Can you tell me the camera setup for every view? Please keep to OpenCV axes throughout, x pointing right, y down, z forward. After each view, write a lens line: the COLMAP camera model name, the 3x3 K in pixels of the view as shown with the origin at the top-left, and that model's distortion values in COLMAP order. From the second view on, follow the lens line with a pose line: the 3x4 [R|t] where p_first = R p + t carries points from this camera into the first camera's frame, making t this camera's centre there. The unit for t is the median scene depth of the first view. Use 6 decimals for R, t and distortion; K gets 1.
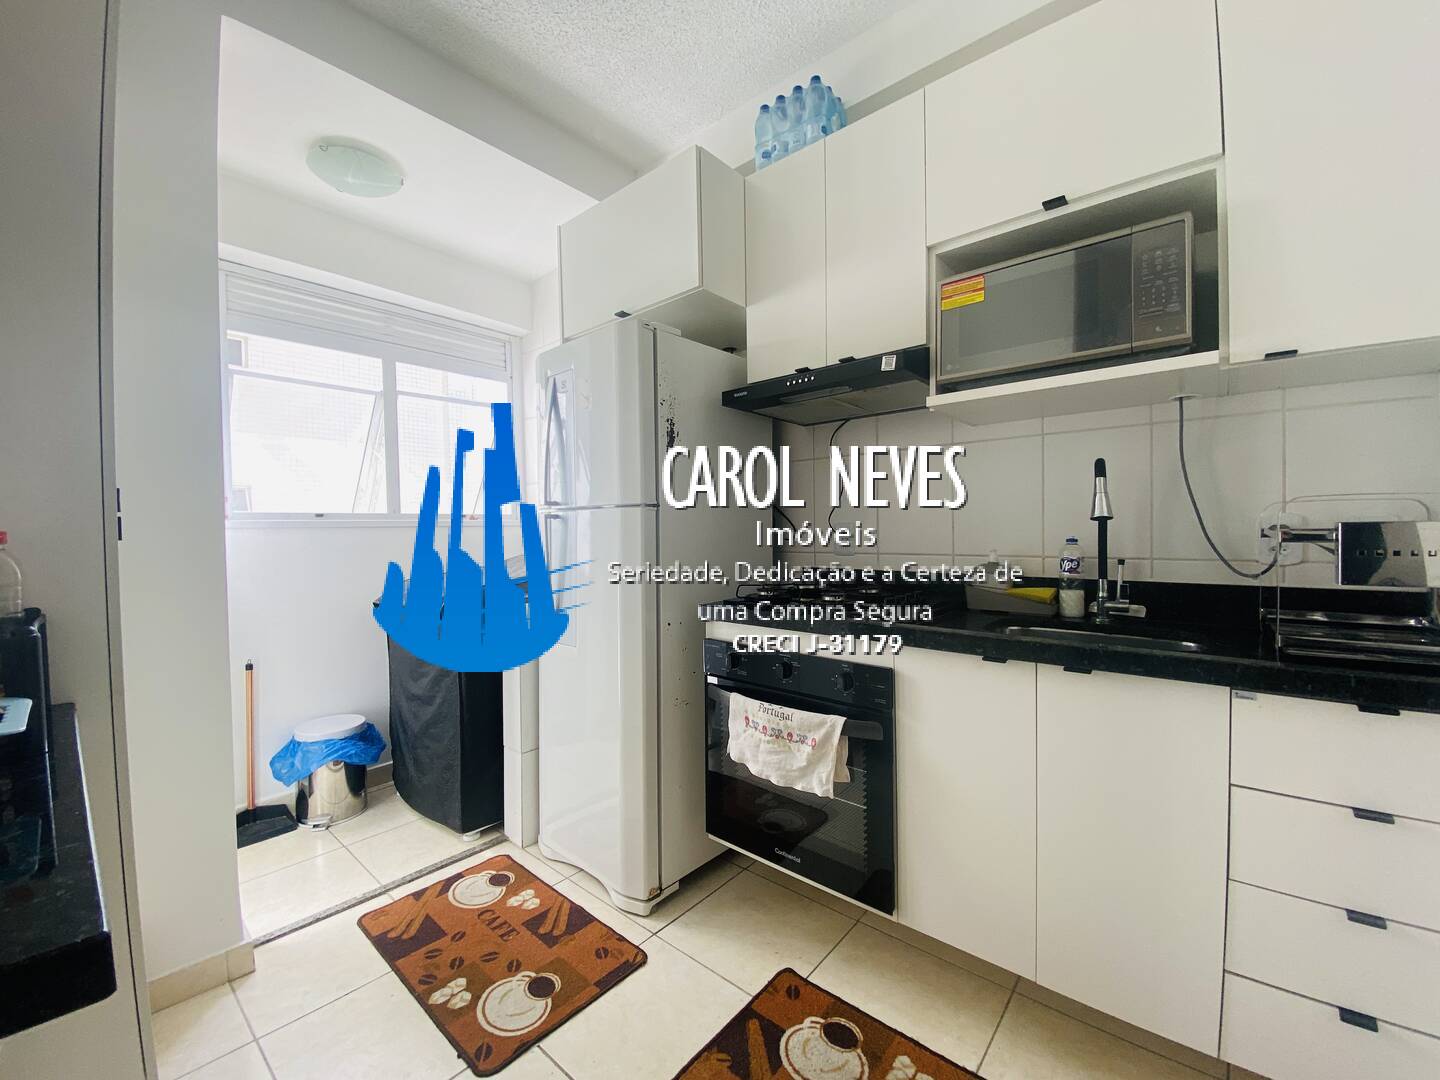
lens RADIAL K [[574.6, 0, 724.0], [0, 574.6, 536.5], [0, 0, 1]] dist [-0.027426, -0.004591]
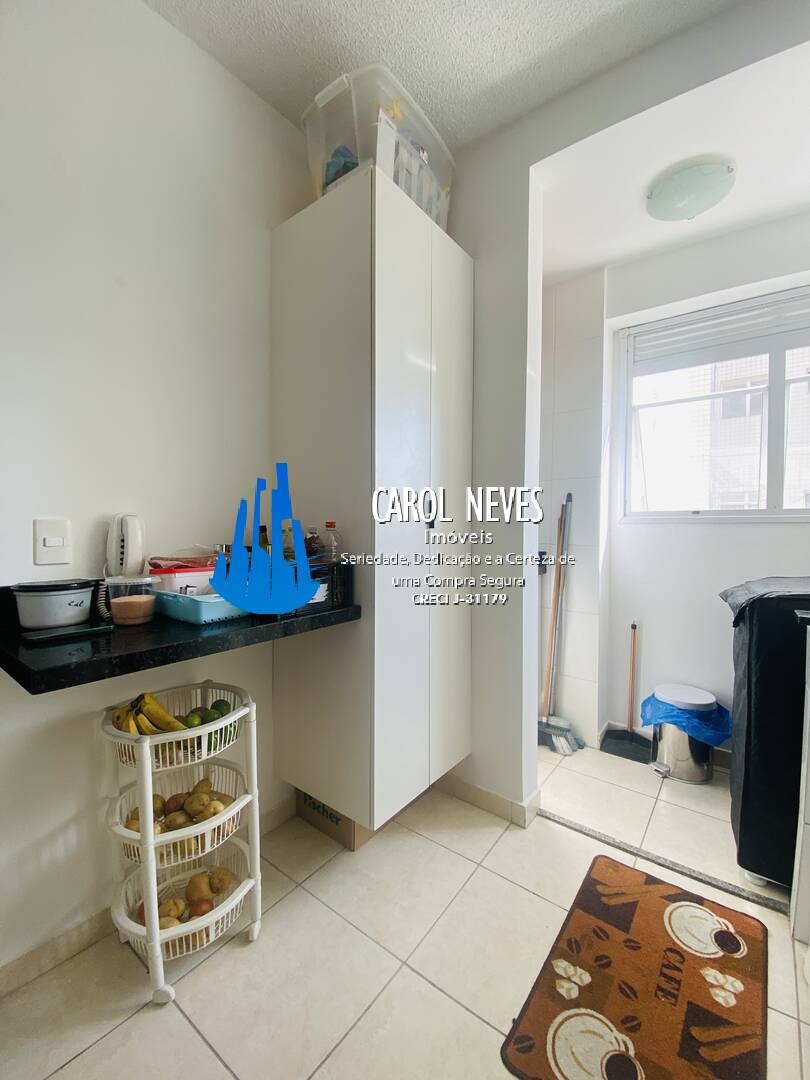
lens RADIAL K [[430.9, 0, 399.5], [0, 430.9, 535.7], [0, 0, 1]] dist [-0.027426, -0.004591]
pose [[0.026585, 0.041271, -0.998794, 0.191898], [-0.016721, 0.999026, 0.040835, -0.021069], [0.999507, 0.015615, 0.027249, 0.529438]]
